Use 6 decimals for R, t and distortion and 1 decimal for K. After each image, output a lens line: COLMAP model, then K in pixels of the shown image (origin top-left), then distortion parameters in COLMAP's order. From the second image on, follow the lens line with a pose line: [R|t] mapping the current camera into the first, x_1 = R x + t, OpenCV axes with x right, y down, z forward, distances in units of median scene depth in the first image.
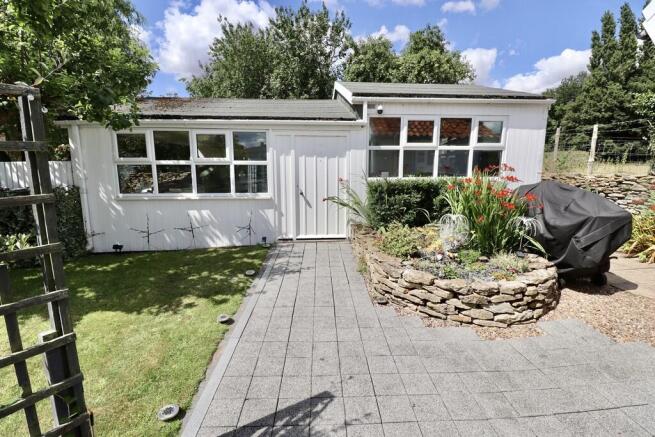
lens RADIAL K [[303.1, 0, 331.2], [0, 303.1, 213.8], [0, 0, 1]] dist [-0.003694, -0.011433]
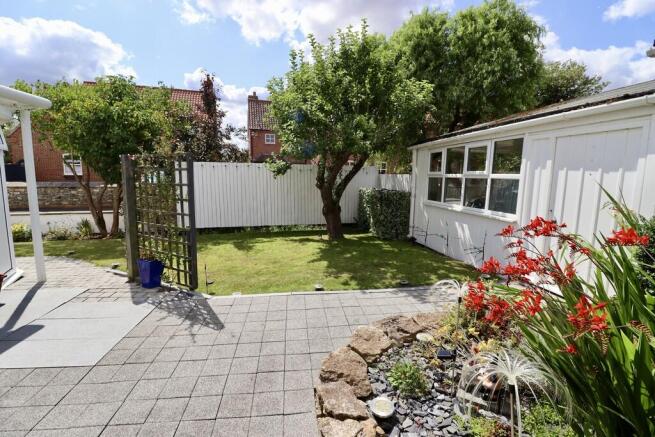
lens RADIAL K [[303.1, 0, 331.2], [0, 303.1, 213.8], [0, 0, 1]] dist [-0.003694, -0.011433]
pose [[0.089942, 0.127324, -0.987775, 0.523741], [-0.169982, 0.979205, 0.110741, -0.079840], [0.981334, 0.157944, 0.109714, 0.461155]]
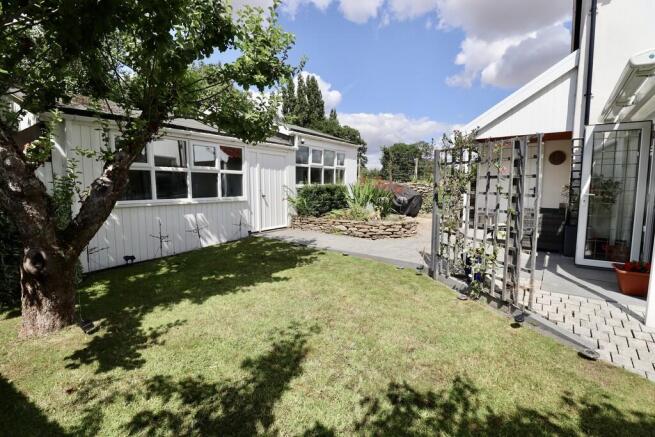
lens RADIAL K [[303.1, 0, 331.2], [0, 303.1, 213.8], [0, 0, 1]] dist [-0.003694, -0.011433]
pose [[0.623385, -0.074816, 0.778328, -0.985822], [0.122095, 0.992516, -0.002385, 0.051349], [-0.772324, 0.096517, 0.627854, -0.063046]]
